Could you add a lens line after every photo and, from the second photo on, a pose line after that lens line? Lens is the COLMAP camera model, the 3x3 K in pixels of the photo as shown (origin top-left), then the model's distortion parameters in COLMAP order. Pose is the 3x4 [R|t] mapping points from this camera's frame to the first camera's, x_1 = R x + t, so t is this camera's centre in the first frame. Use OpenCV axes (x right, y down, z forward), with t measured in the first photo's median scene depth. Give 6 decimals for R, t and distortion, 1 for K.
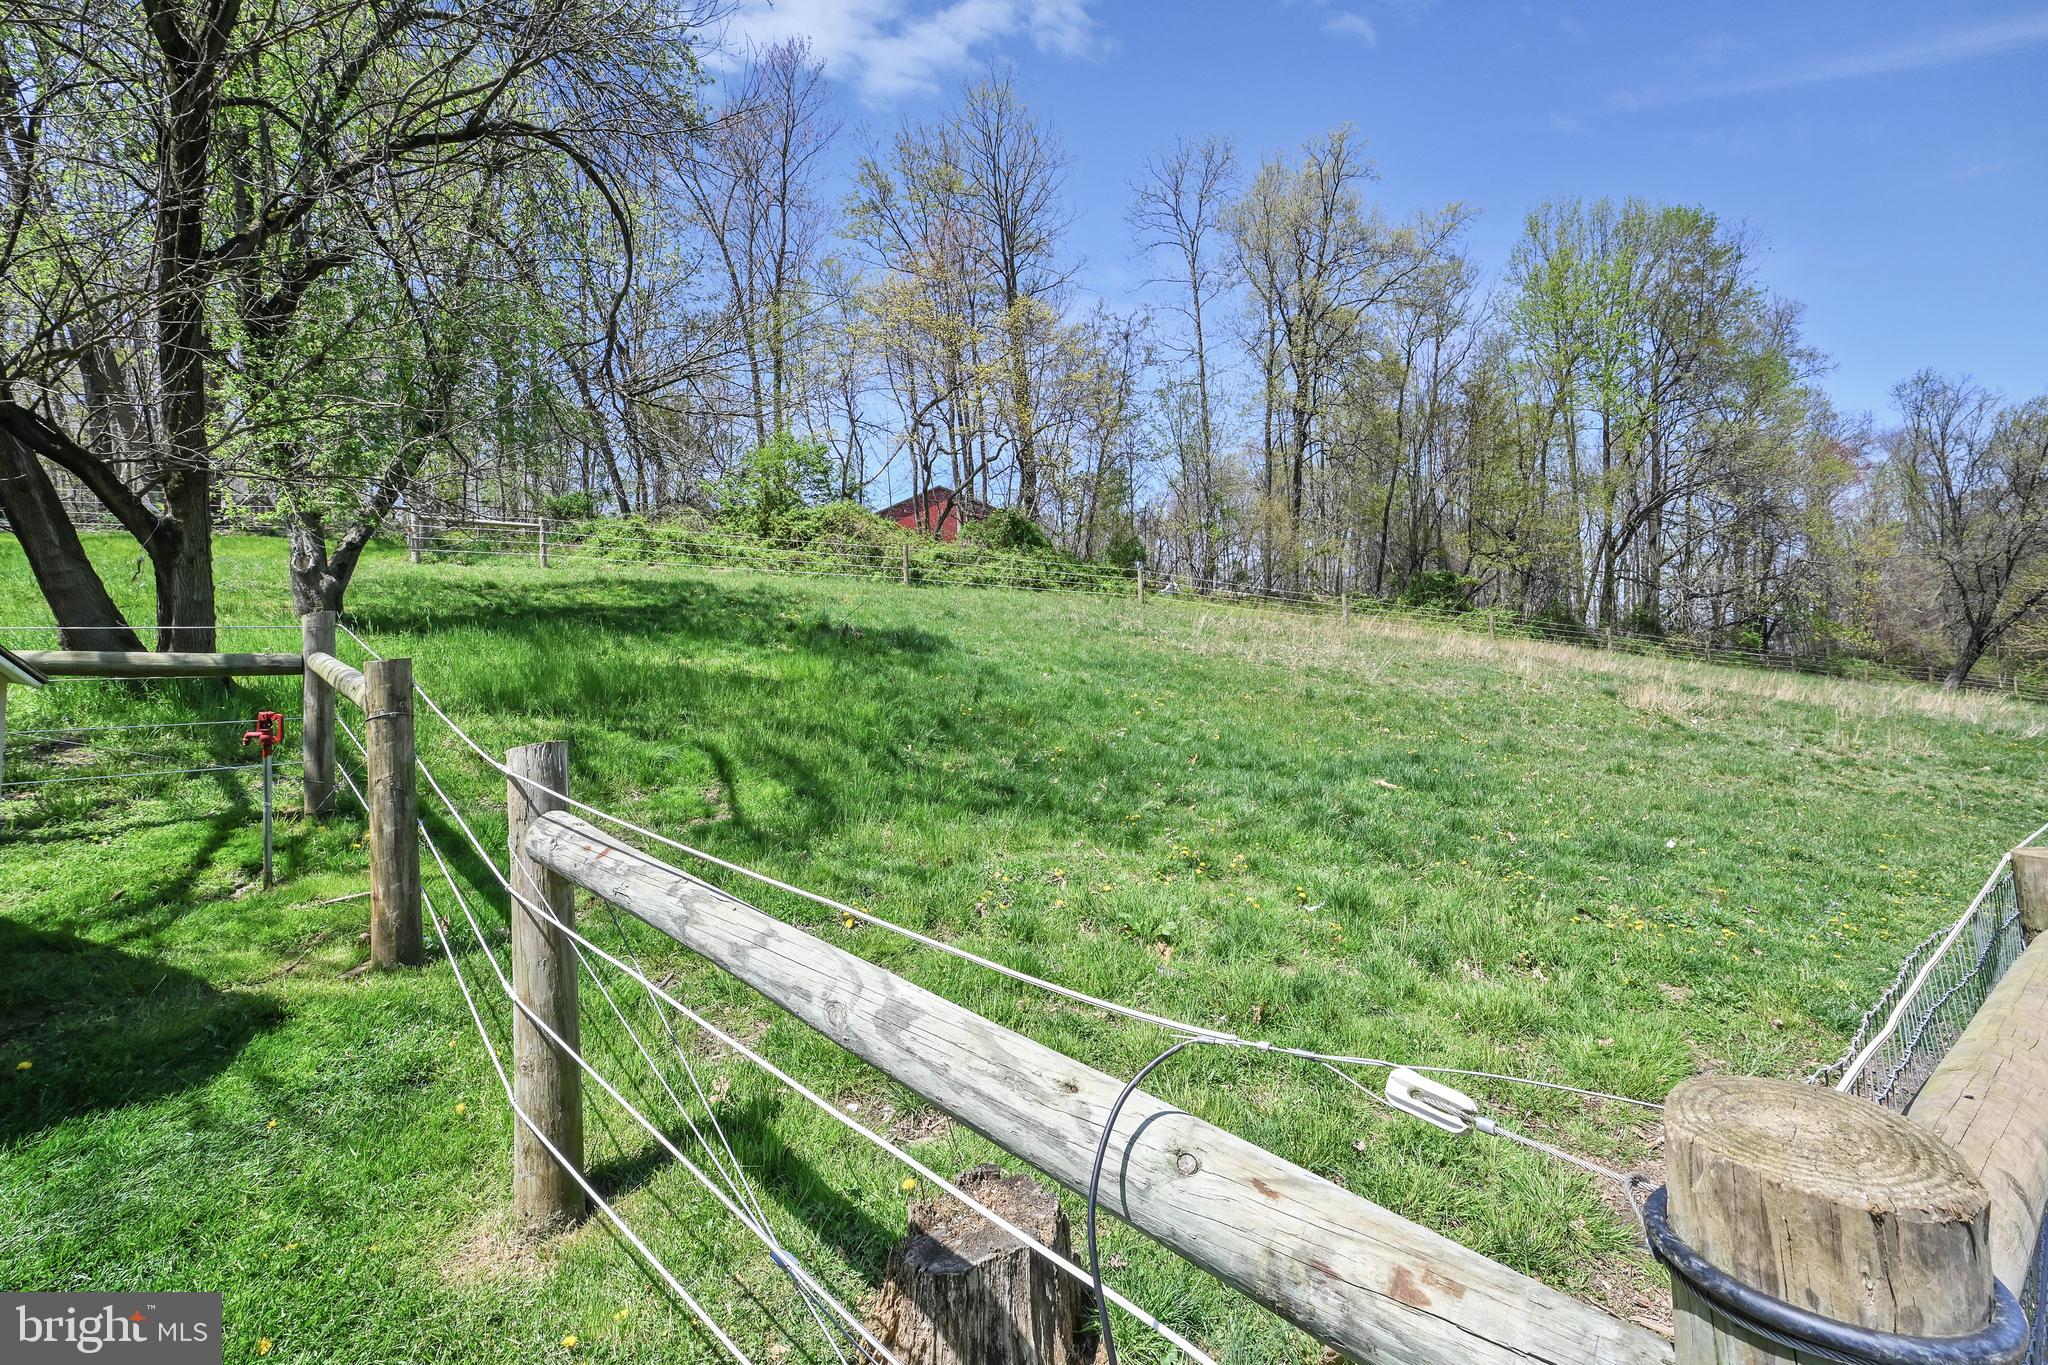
lens RADIAL K [[884.7, 0, 1026.4], [0, 884.7, 636.2], [0, 0, 1]] dist [-0.003120, -0.000272]
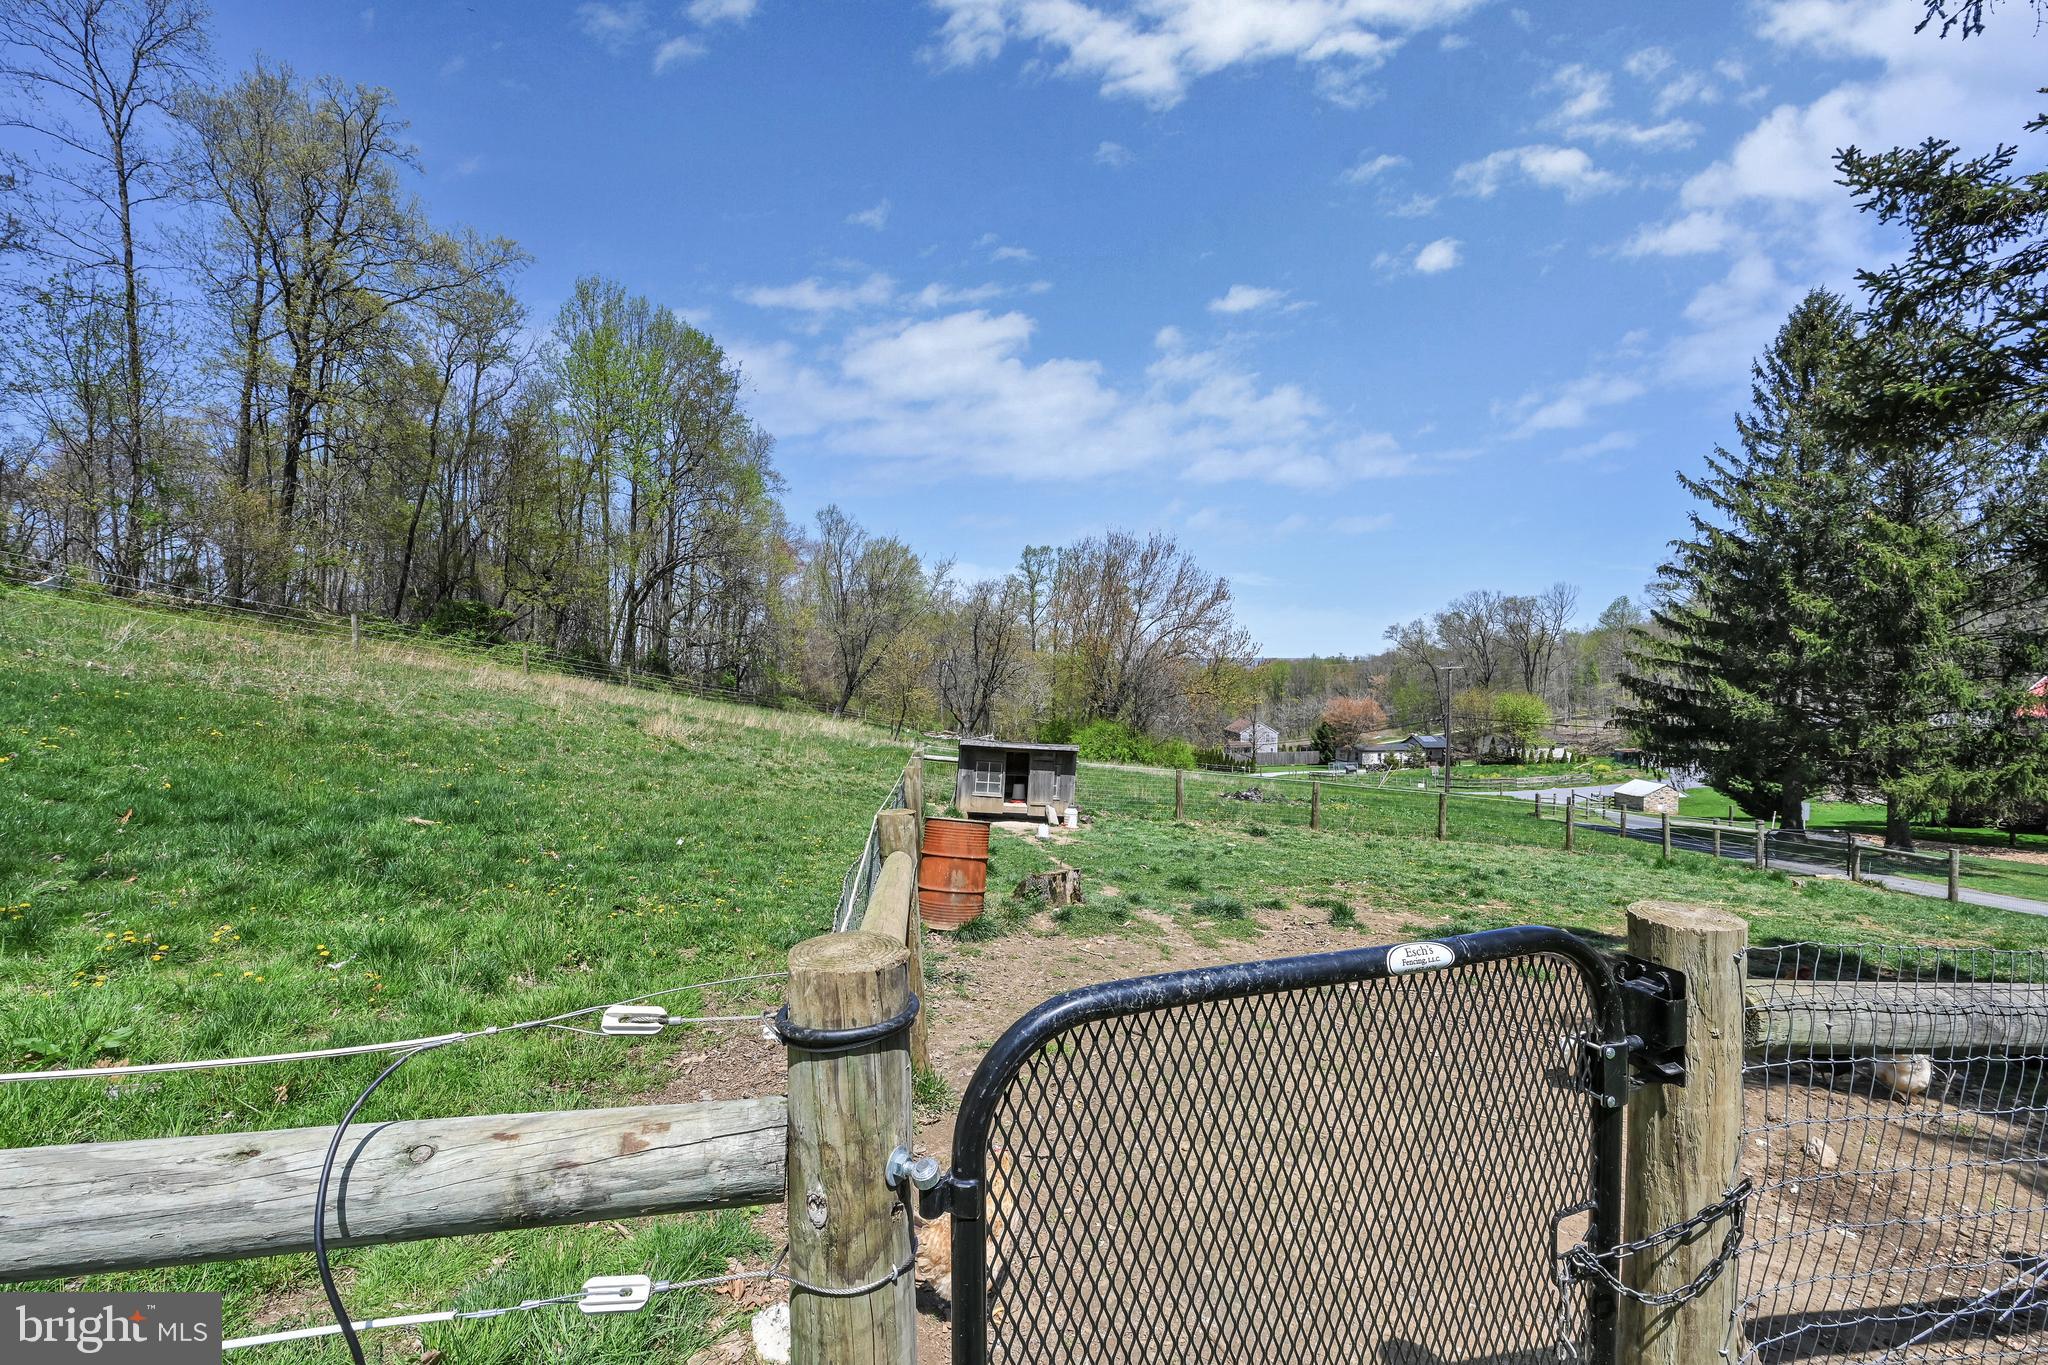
lens RADIAL K [[893.6, 0, 1021.6], [0, 893.6, 685.6], [0, 0, 1]] dist [-0.000808, -0.000190]
pose [[0.509436, 0.021568, 0.860238, -0.097496], [-0.043028, 0.999074, 0.000433, -0.008141], [-0.859432, -0.037235, 0.509893, -0.051121]]
